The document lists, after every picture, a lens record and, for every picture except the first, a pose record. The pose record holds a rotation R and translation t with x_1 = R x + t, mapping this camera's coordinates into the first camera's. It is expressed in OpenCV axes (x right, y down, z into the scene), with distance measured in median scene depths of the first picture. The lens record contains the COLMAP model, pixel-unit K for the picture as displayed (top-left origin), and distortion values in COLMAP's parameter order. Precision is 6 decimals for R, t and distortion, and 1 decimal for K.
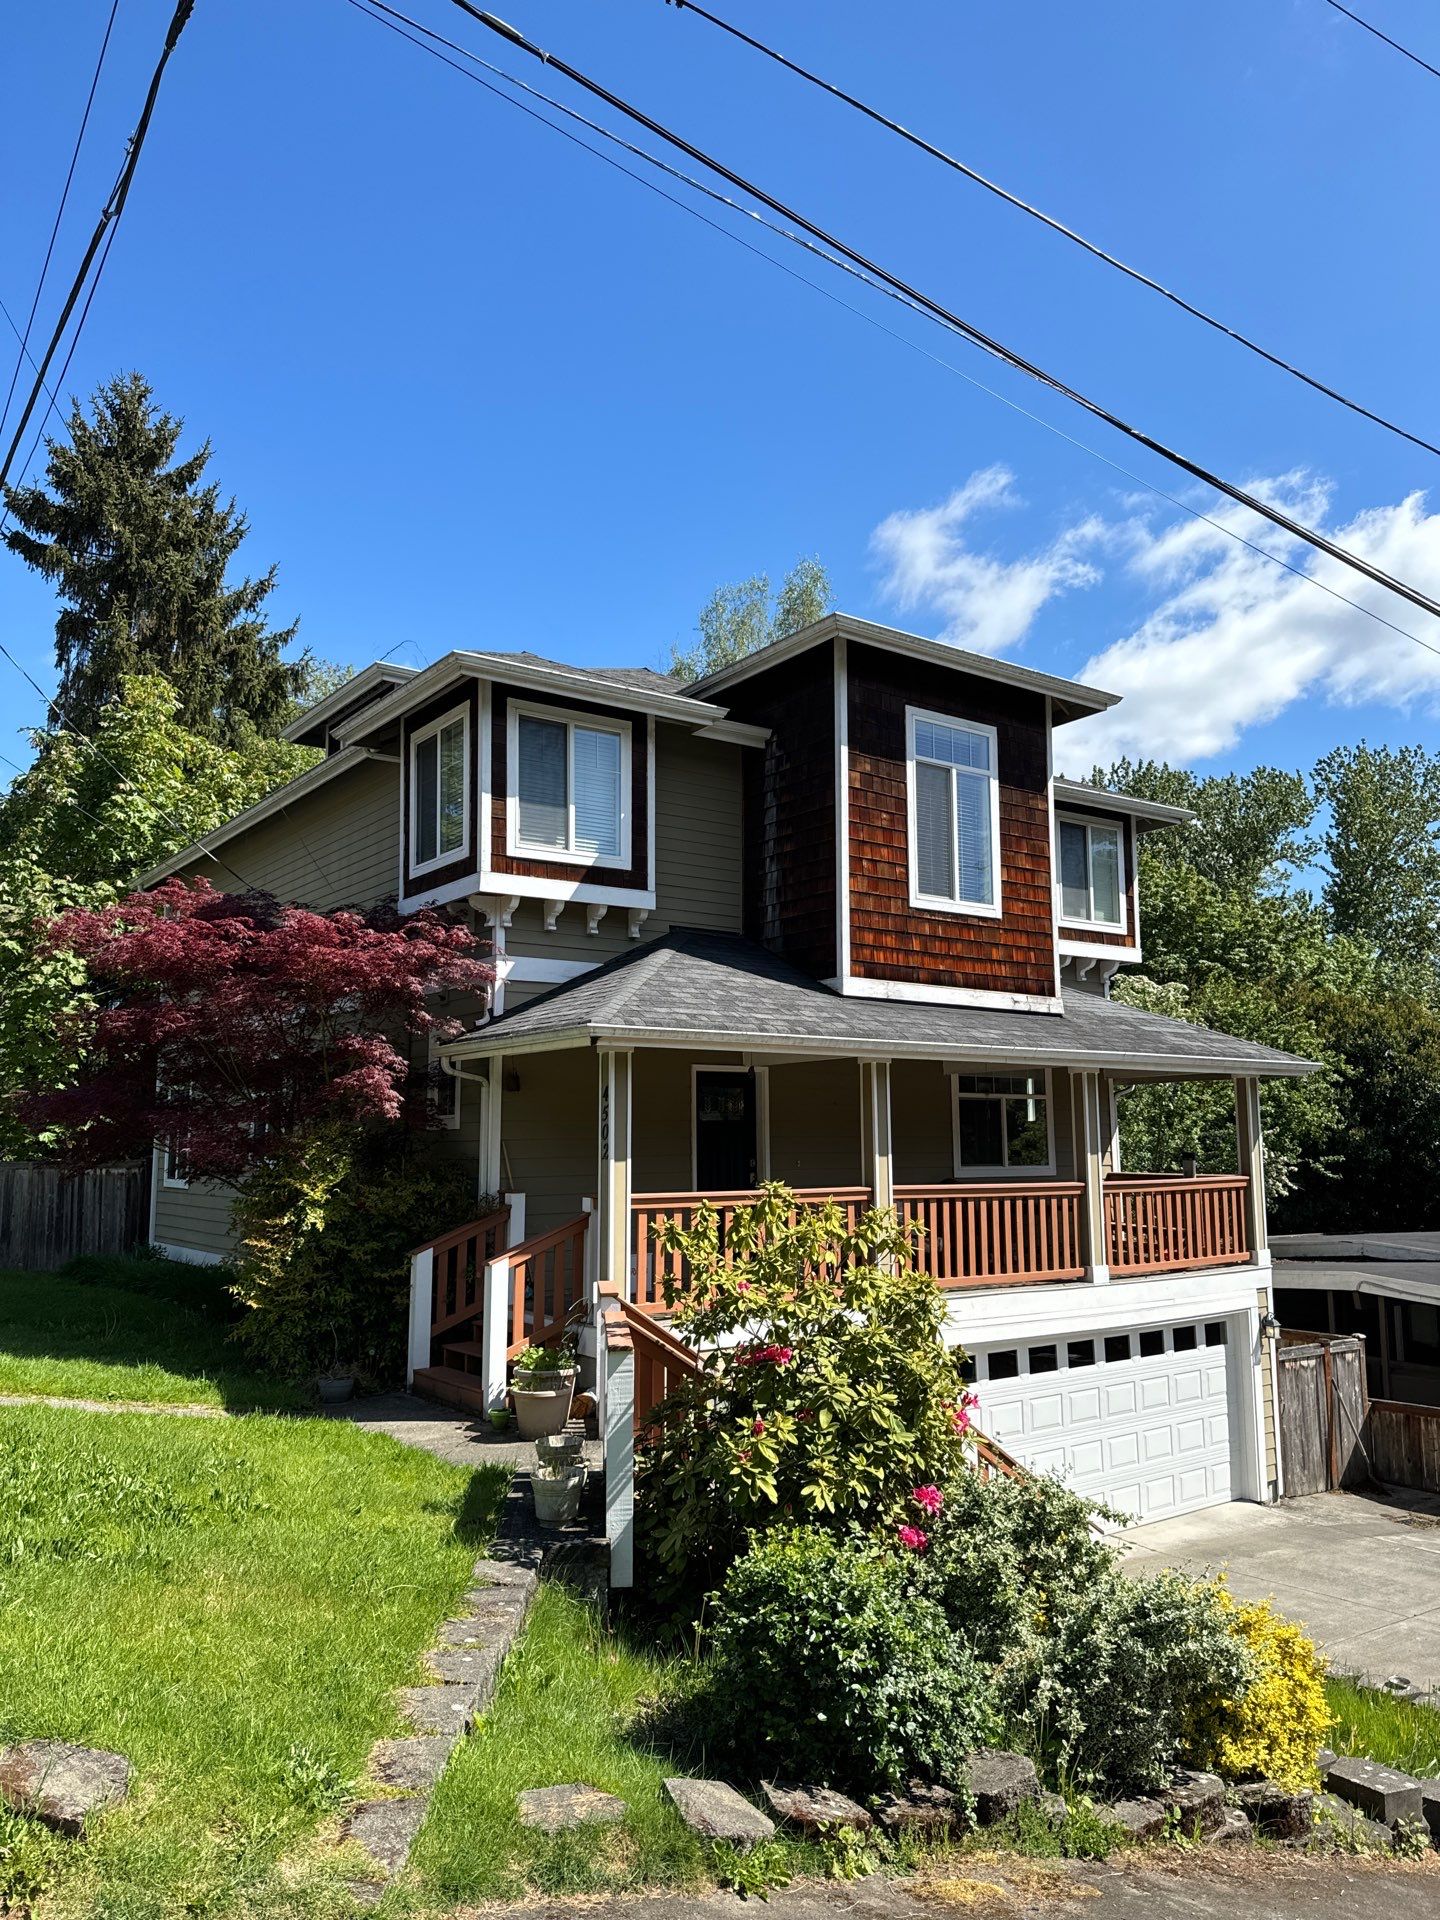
lens RADIAL K [[1365.0, 0, 720.0], [0, 1365.0, 960.0], [0, 0, 1]] dist [0.094691, 0.000072]
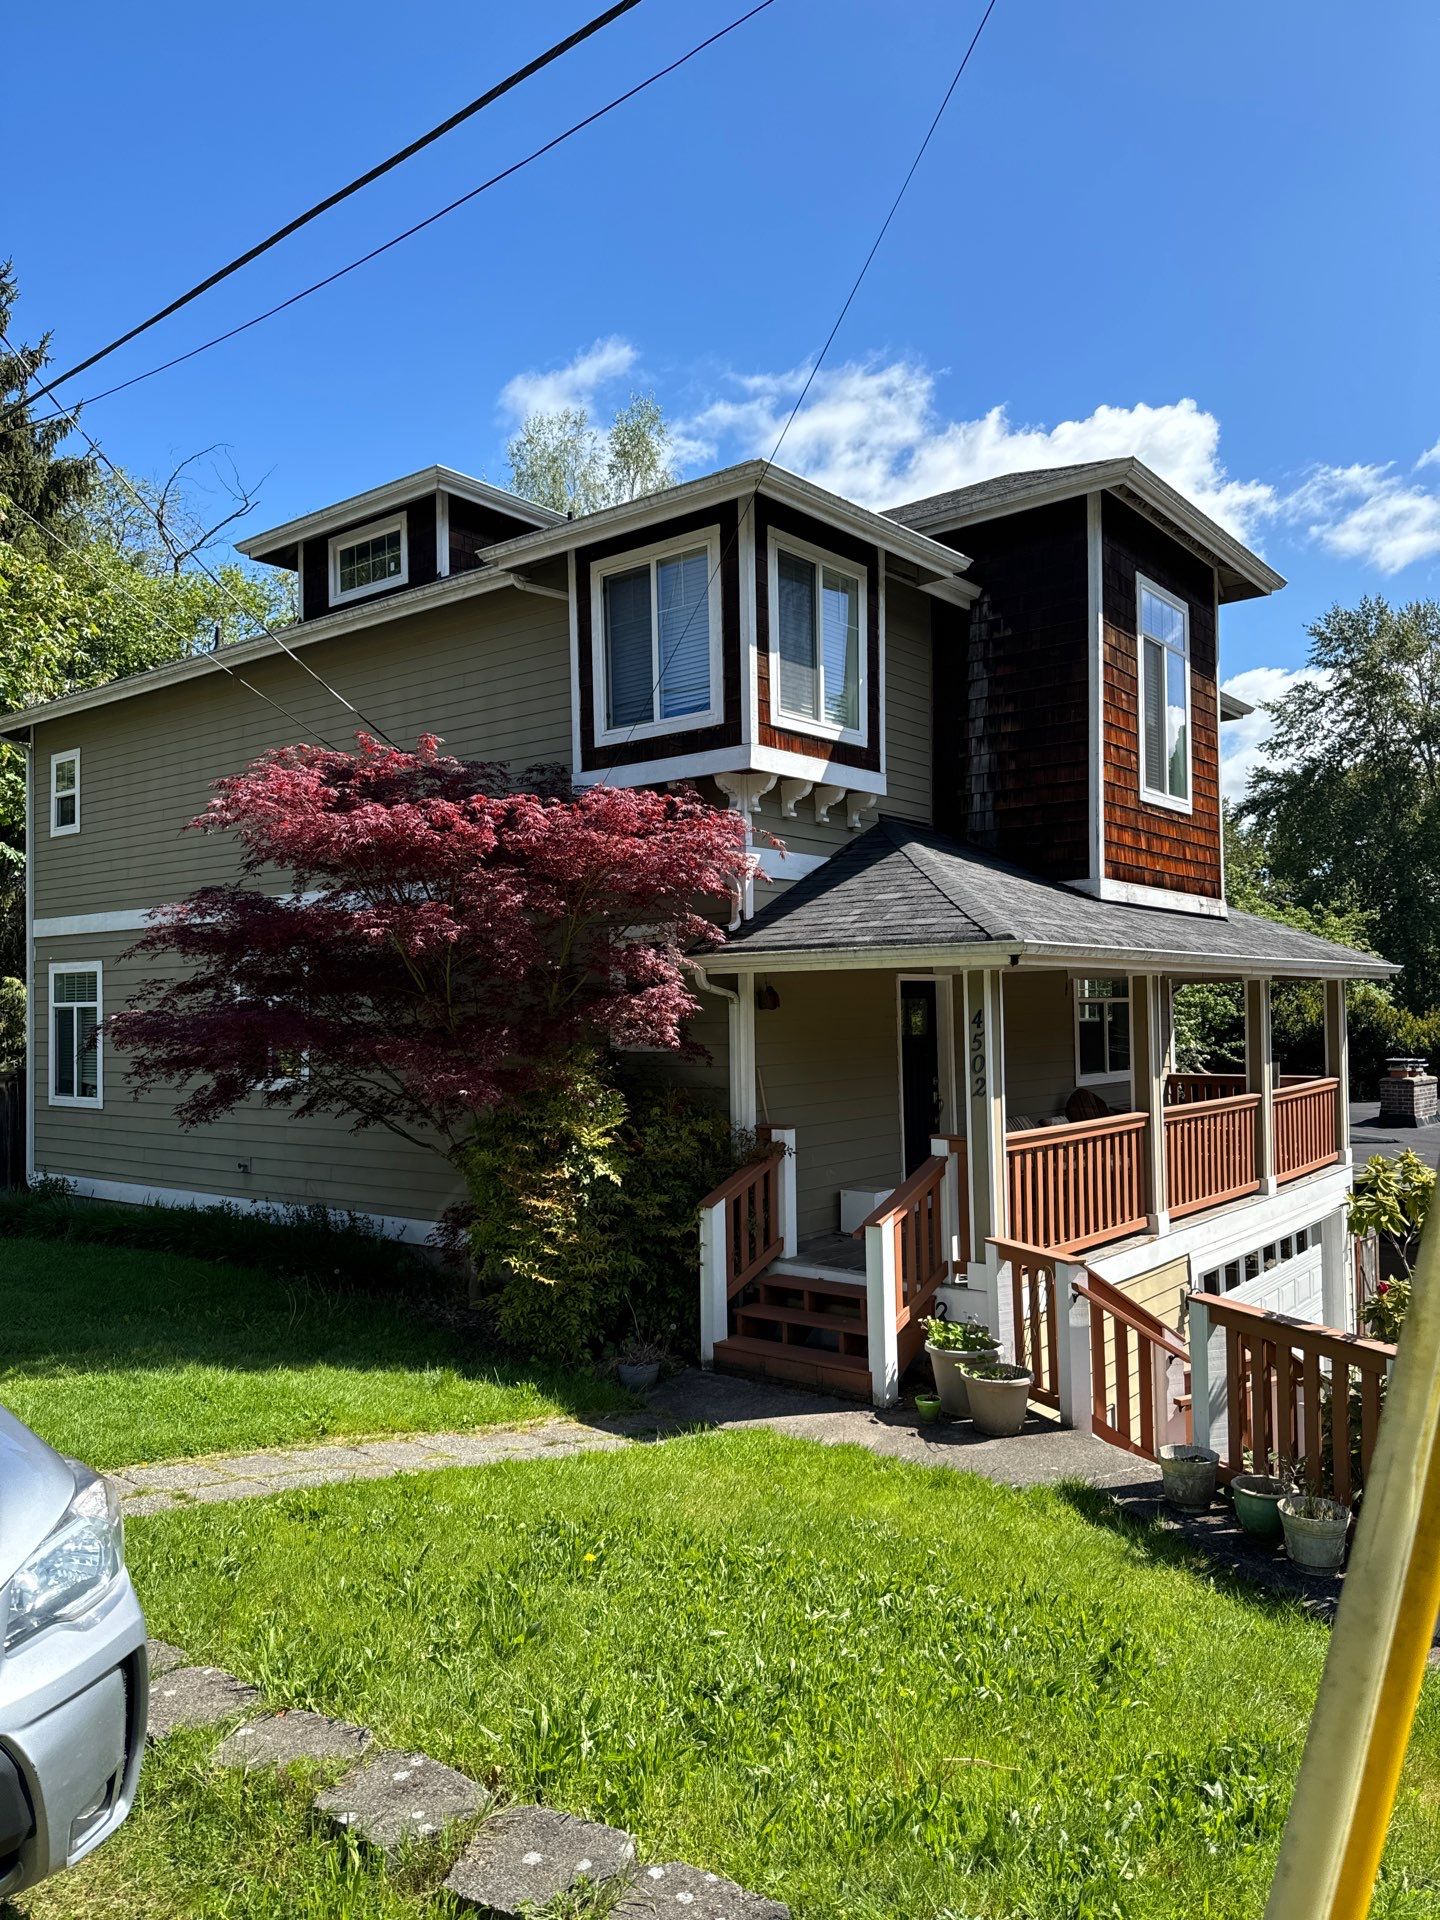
lens RADIAL K [[1350.8, 0, 718.5], [0, 1350.8, 988.7], [0, 0, 1]] dist [0.063436, -0.001748]
pose [[0.967414, -0.002212, 0.253189, -0.368497], [-0.026716, 0.993488, 0.110761, -0.007674], [-0.251785, -0.113916, 0.961055, 0.197832]]
